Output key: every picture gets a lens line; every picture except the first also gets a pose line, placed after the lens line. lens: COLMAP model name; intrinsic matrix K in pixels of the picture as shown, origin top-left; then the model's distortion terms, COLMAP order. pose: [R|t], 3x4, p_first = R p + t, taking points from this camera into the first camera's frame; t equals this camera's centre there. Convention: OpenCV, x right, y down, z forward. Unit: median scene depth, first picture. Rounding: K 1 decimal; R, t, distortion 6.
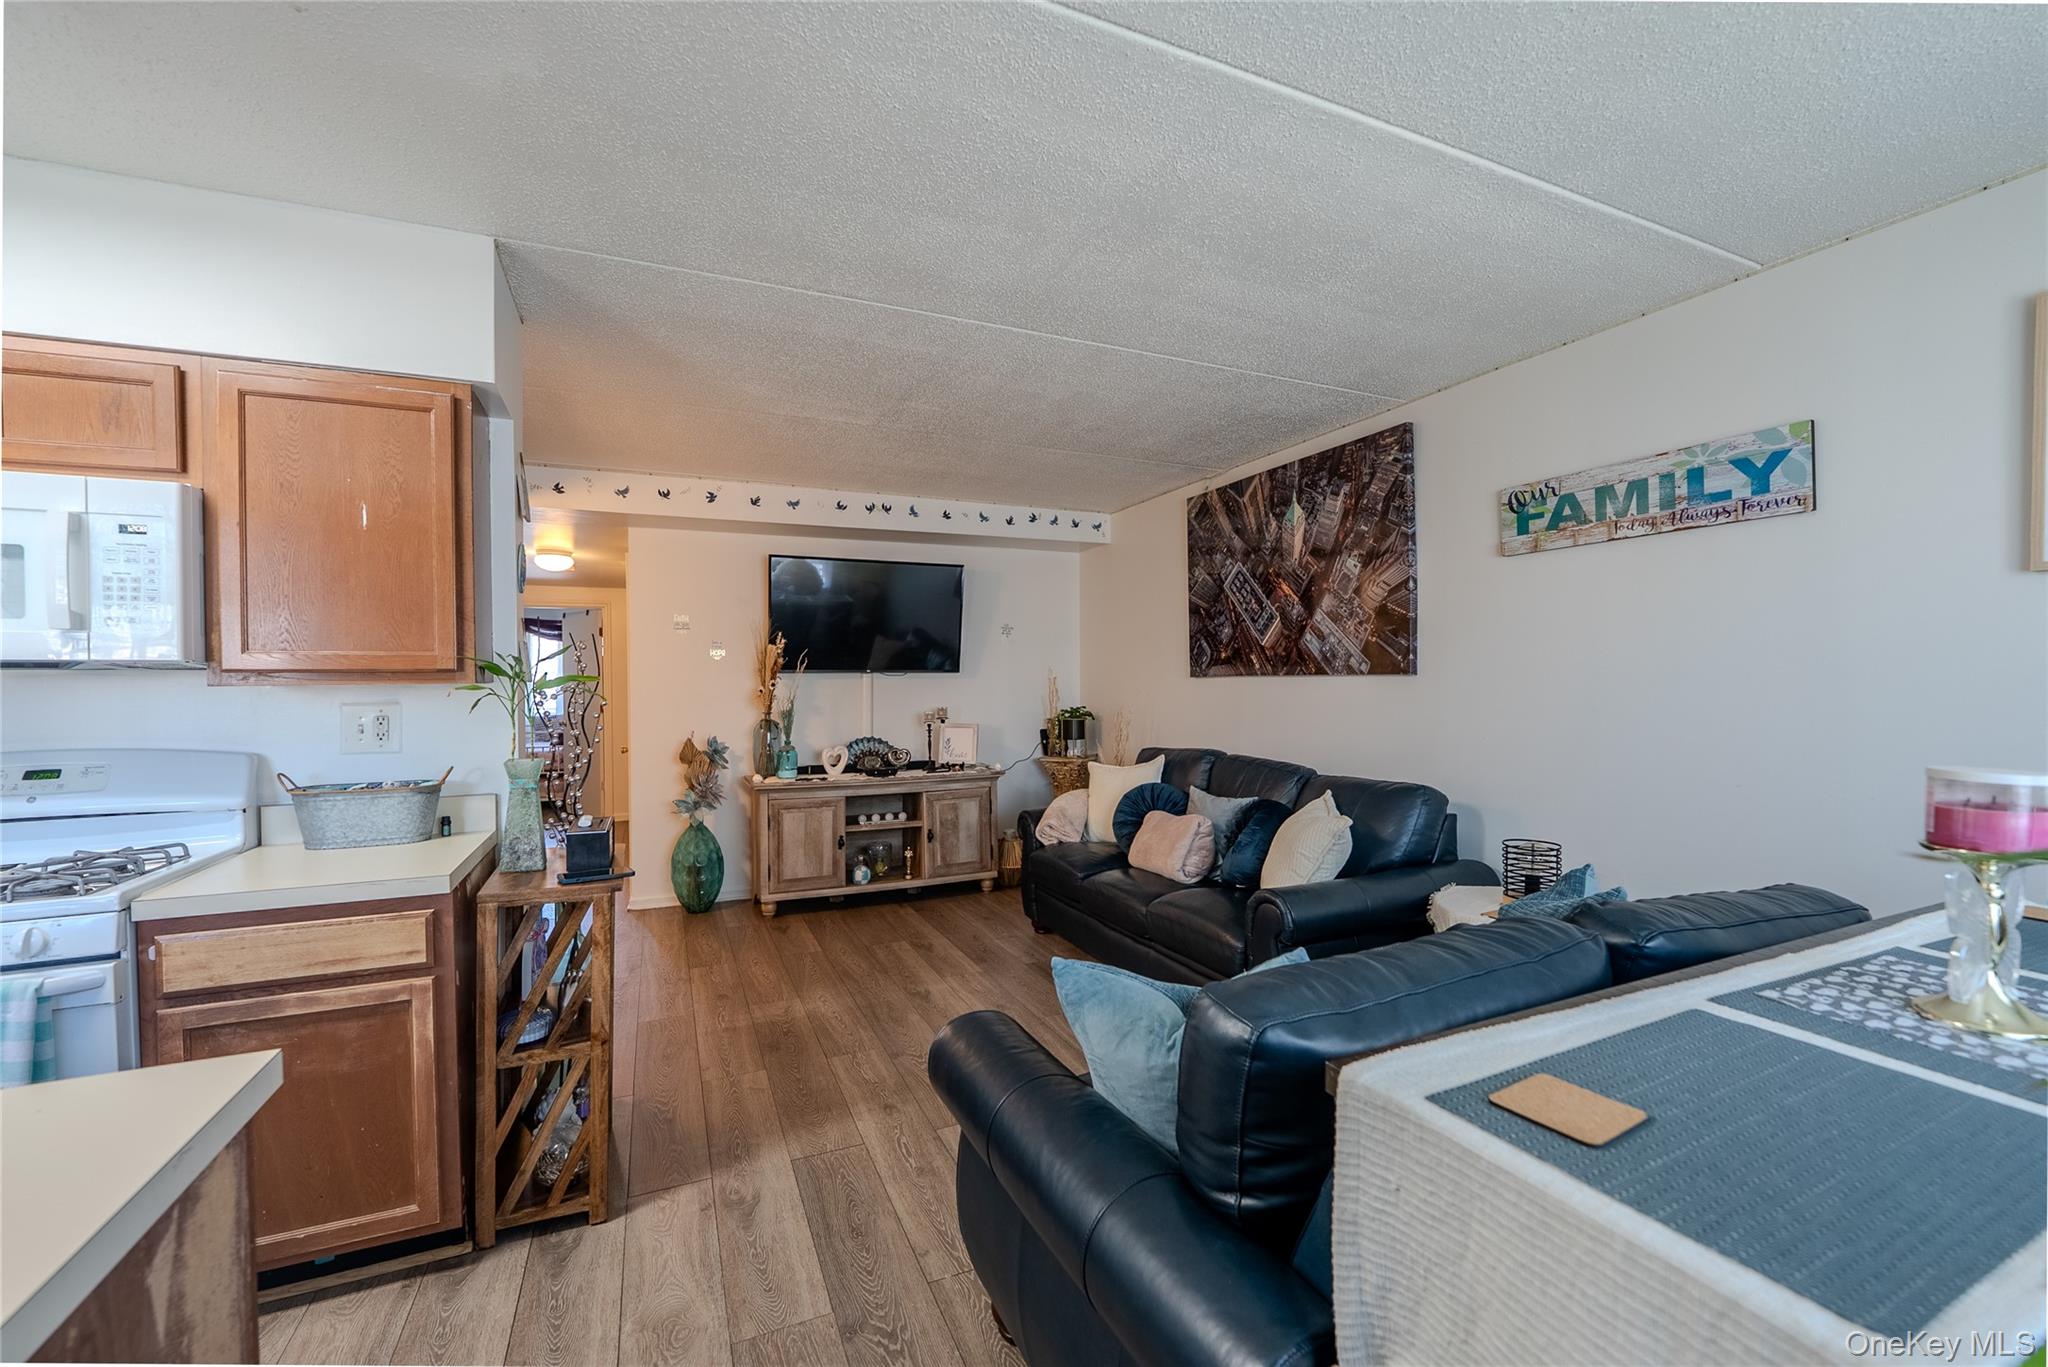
lens RADIAL K [[840.6, 0, 1025.0], [0, 840.6, 688.8], [0, 0, 1]] dist [-0.012350, -0.000677]
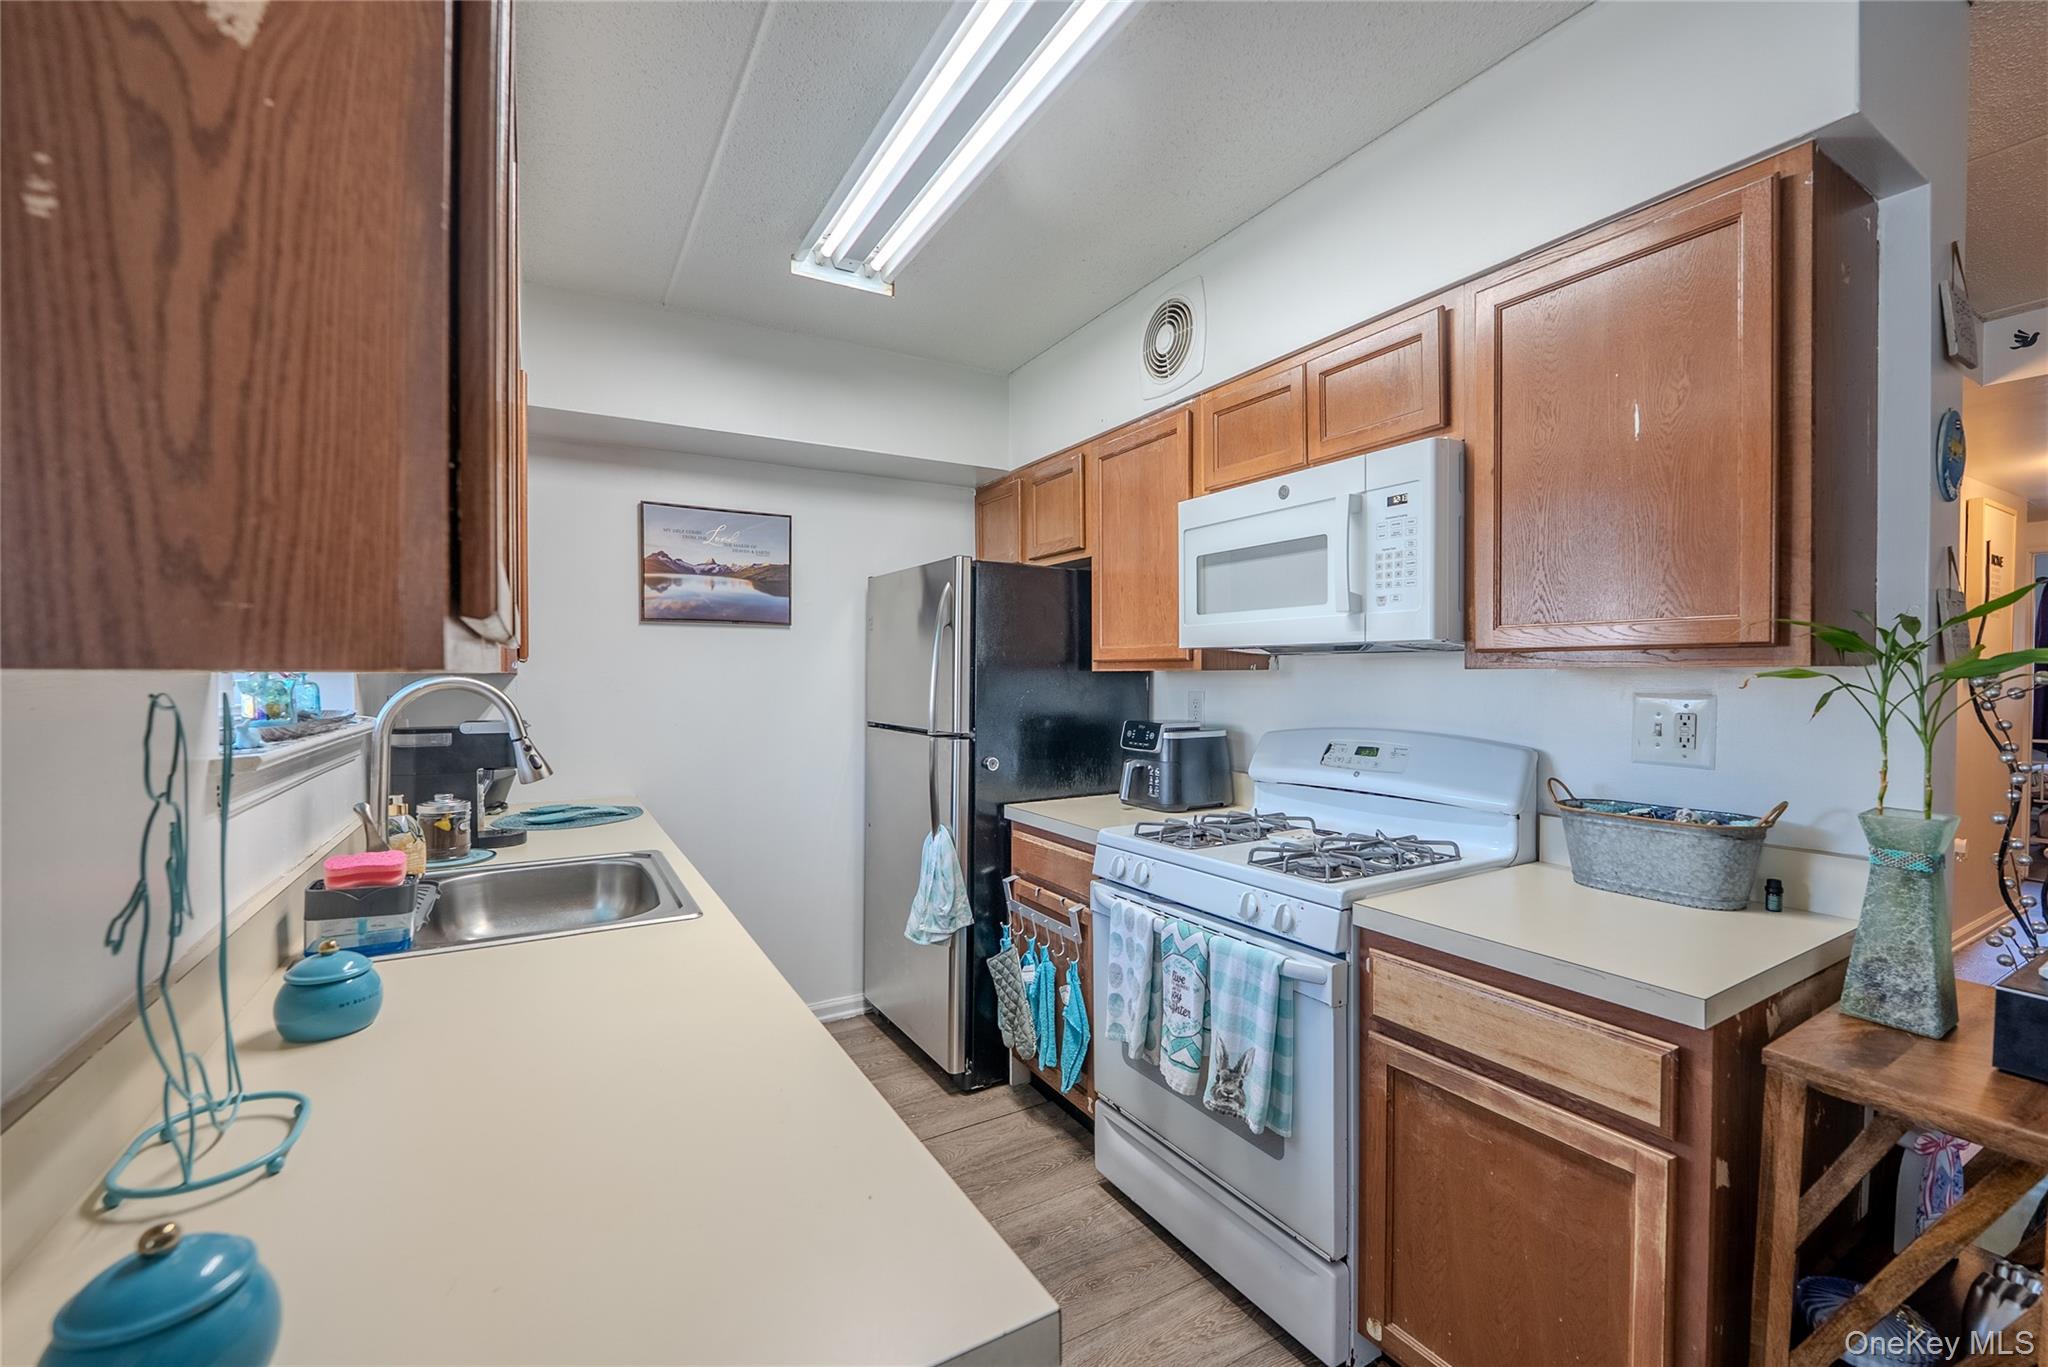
lens RADIAL K [[840.6, 0, 1025.0], [0, 840.6, 688.8], [0, 0, 1]] dist [-0.012350, -0.000677]
pose [[0.110012, 0.027611, -0.993547, -0.177065], [-0.008639, 0.999603, 0.026823, -0.002053], [0.993893, 0.005632, 0.110207, 0.468514]]
